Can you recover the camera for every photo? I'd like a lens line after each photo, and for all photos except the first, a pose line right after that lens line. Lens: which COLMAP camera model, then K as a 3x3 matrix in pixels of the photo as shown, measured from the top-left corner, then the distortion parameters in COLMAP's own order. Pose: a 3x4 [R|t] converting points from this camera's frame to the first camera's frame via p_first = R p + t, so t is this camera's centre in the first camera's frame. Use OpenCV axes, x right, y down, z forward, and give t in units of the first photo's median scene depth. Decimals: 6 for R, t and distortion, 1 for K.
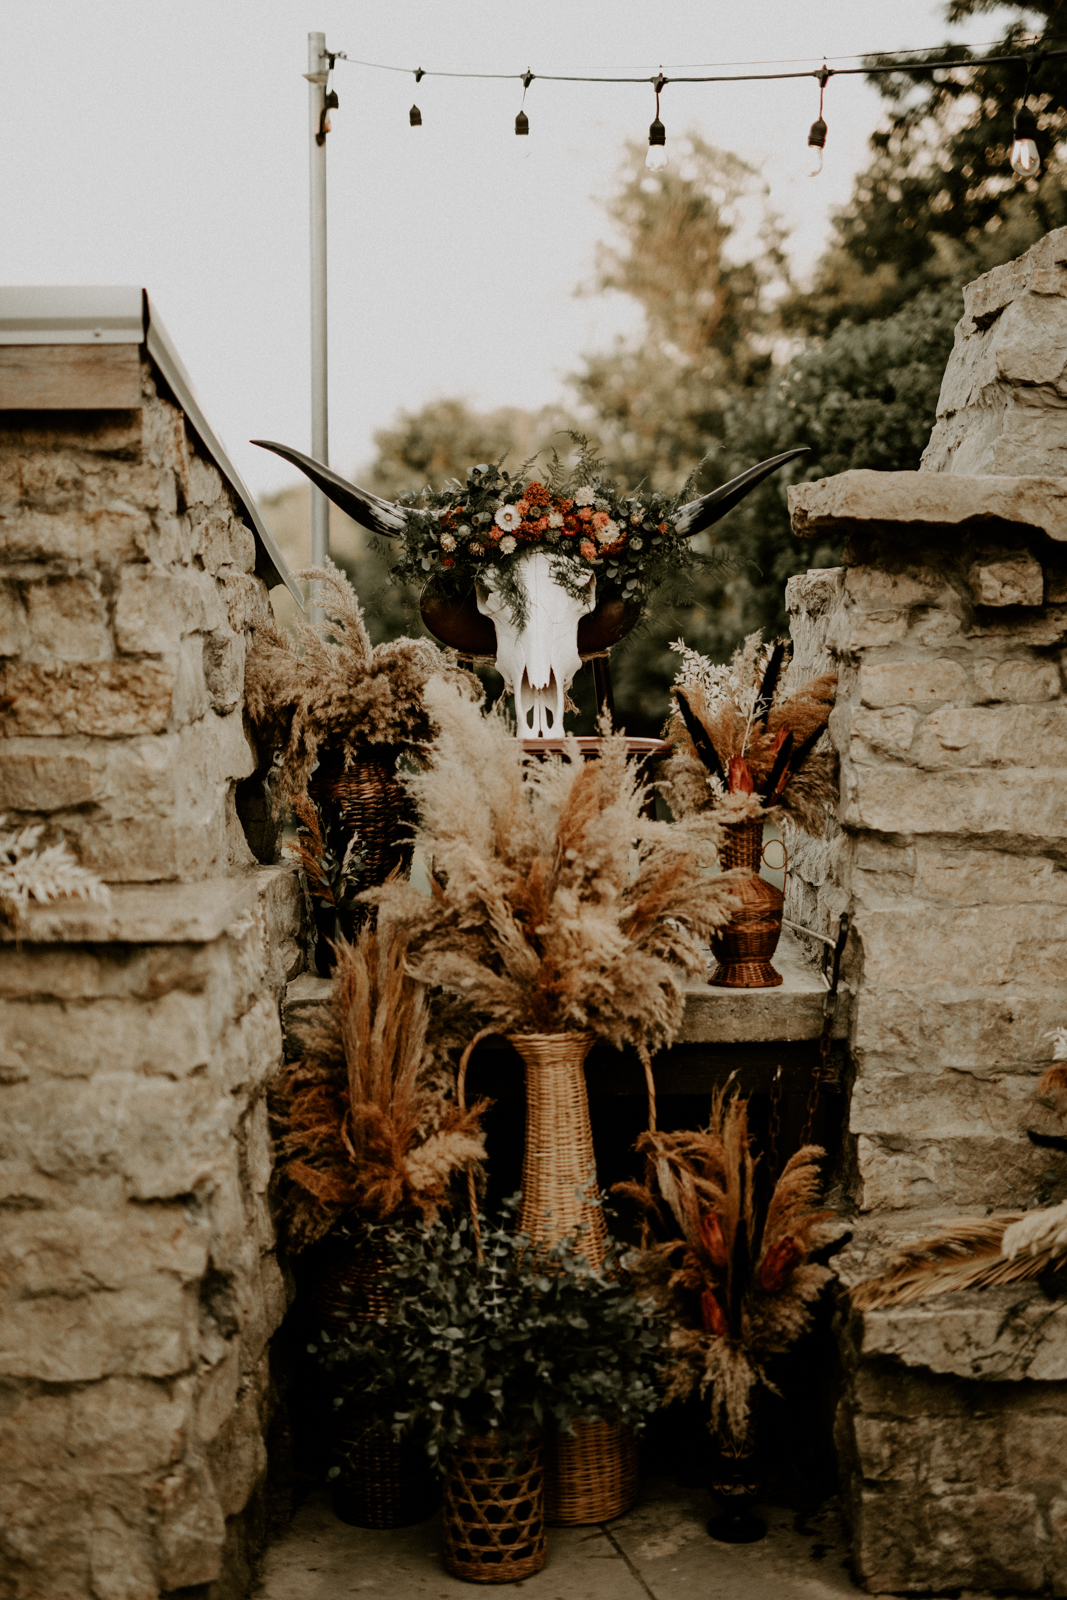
lens RADIAL K [[2190.3, 0, 533.5], [0, 2190.3, 800.0], [0, 0, 1]] dist [-0.025218, 0.097566]
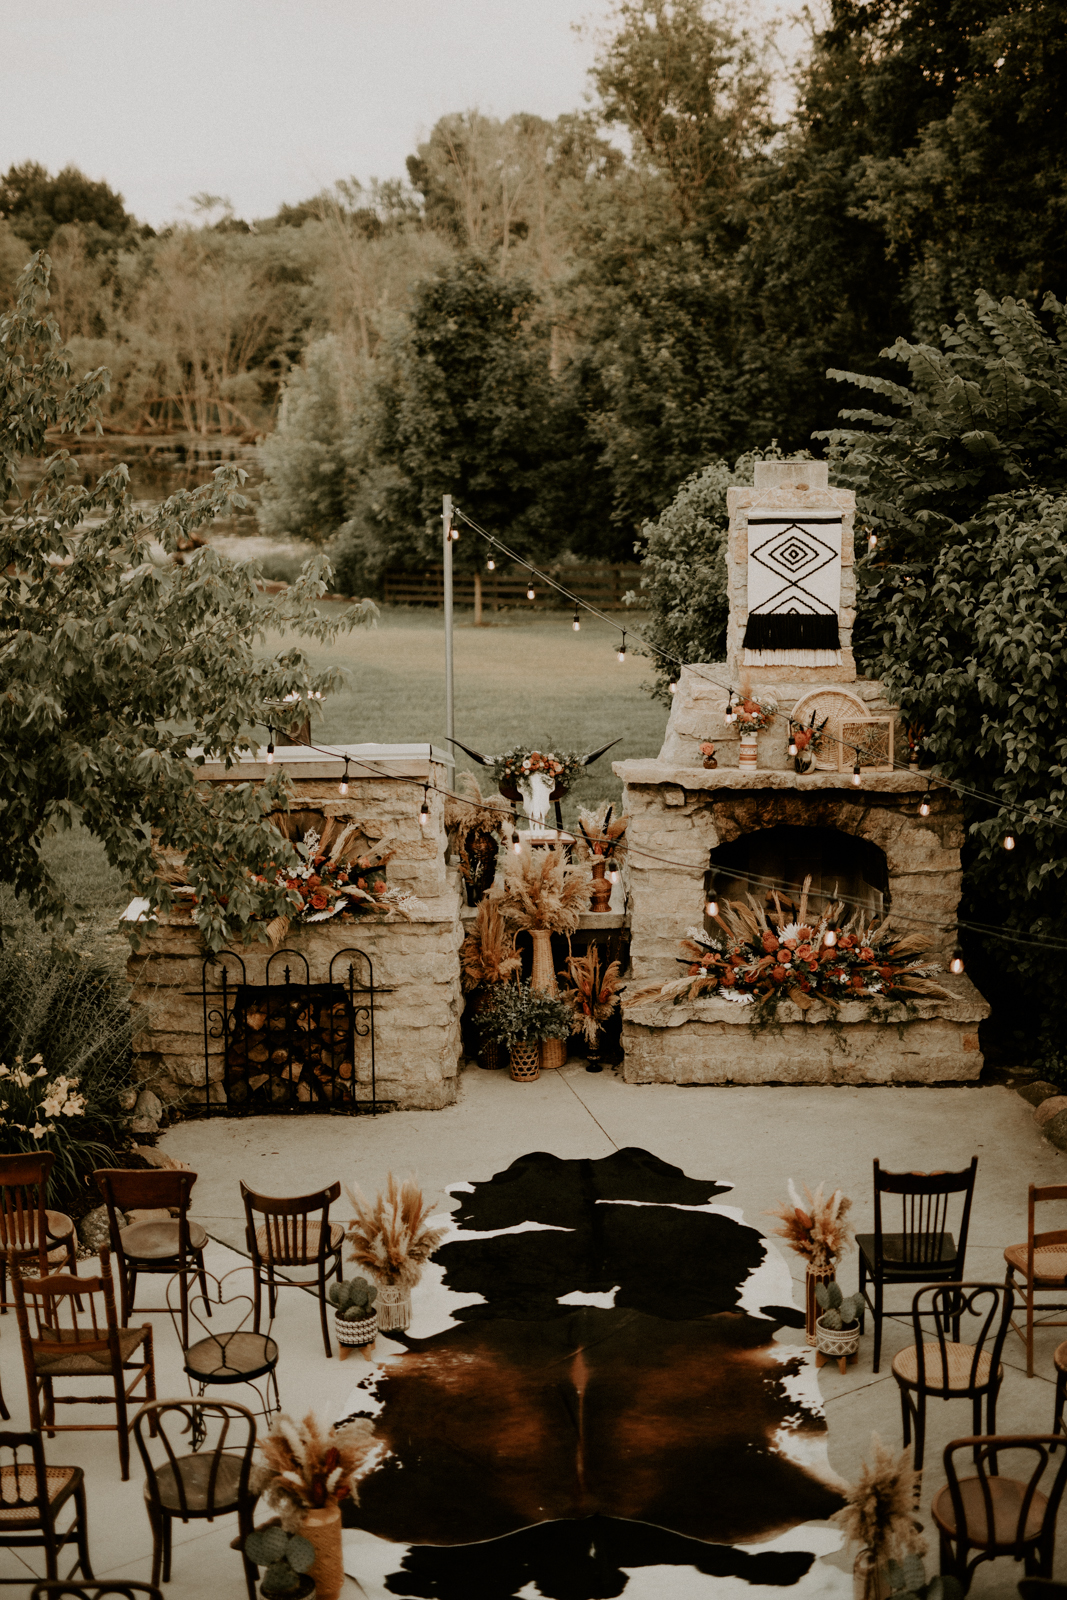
lens RADIAL K [[2190.3, 0, 533.5], [0, 2190.3, 800.0], [0, 0, 1]] dist [-0.025218, 0.097566]
pose [[0.999927, -0.005015, -0.011009, 0.035382], [0.006496, 0.990280, 0.138936, -0.559233], [0.010205, -0.138998, 0.990240, -2.321508]]
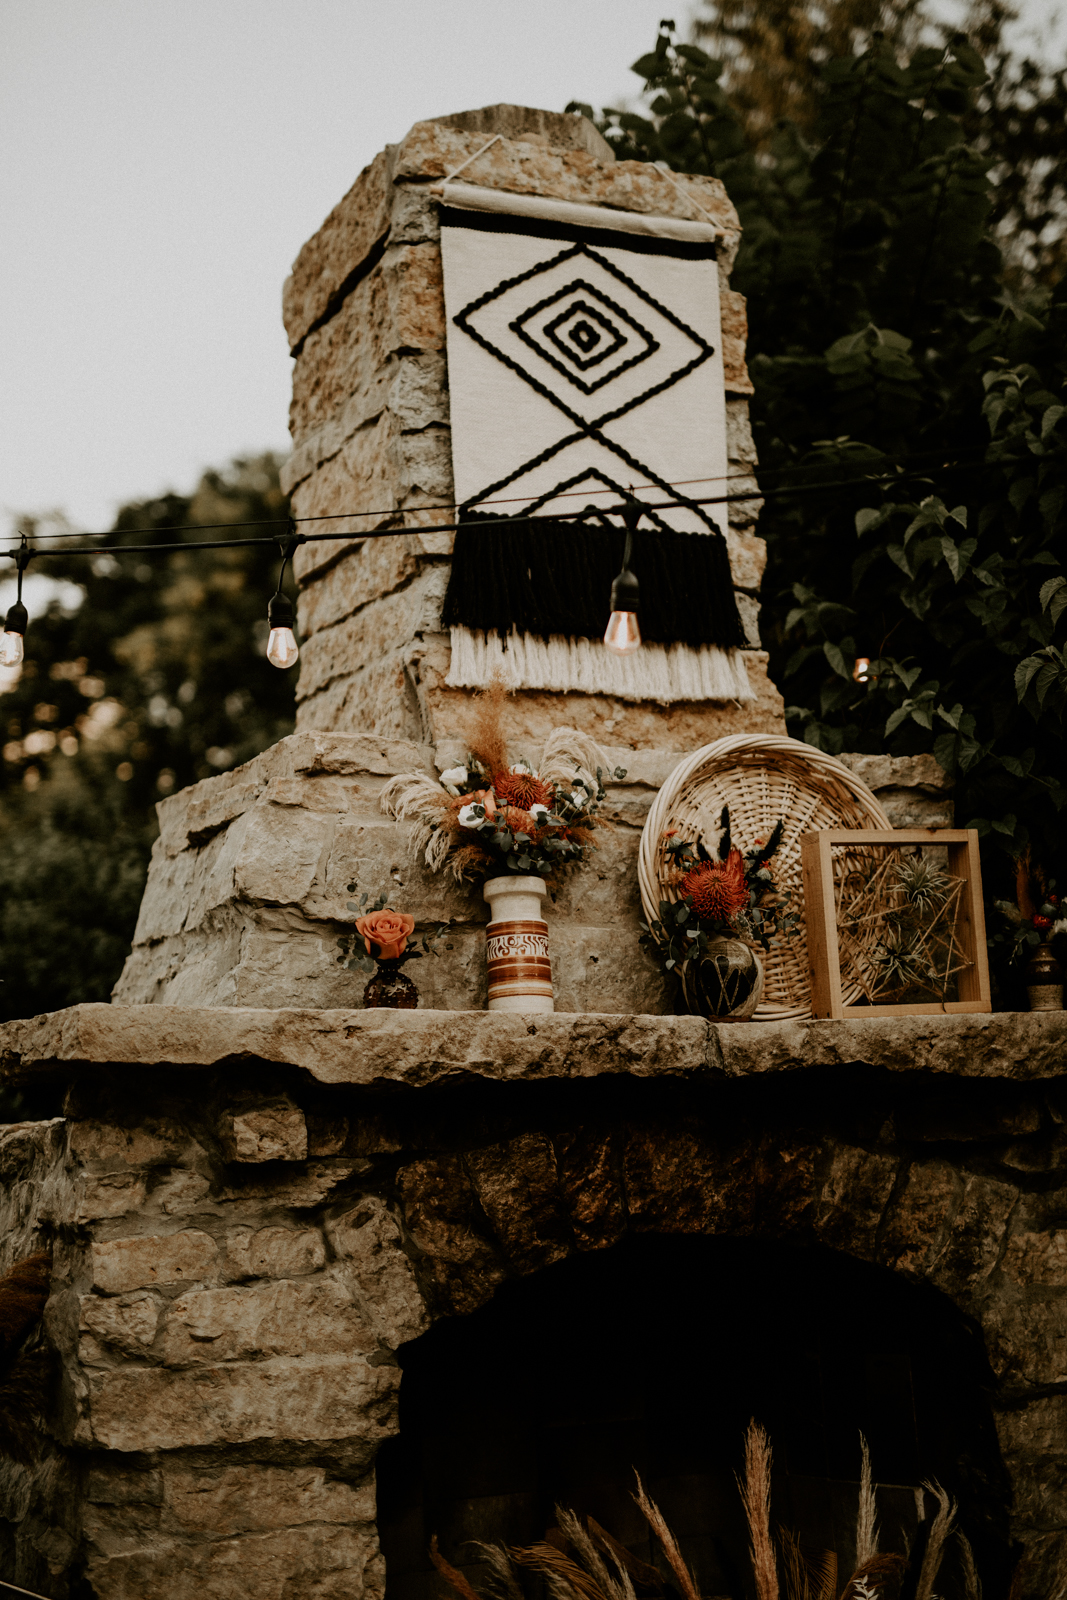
lens RADIAL K [[2190.3, 0, 533.5], [0, 2190.3, 800.0], [0, 0, 1]] dist [-0.025218, 0.097566]
pose [[0.910467, 0.030458, 0.412458, -0.040573], [0.072121, 0.970312, -0.230855, -0.021674], [-0.407244, 0.239933, 0.881240, 0.179517]]
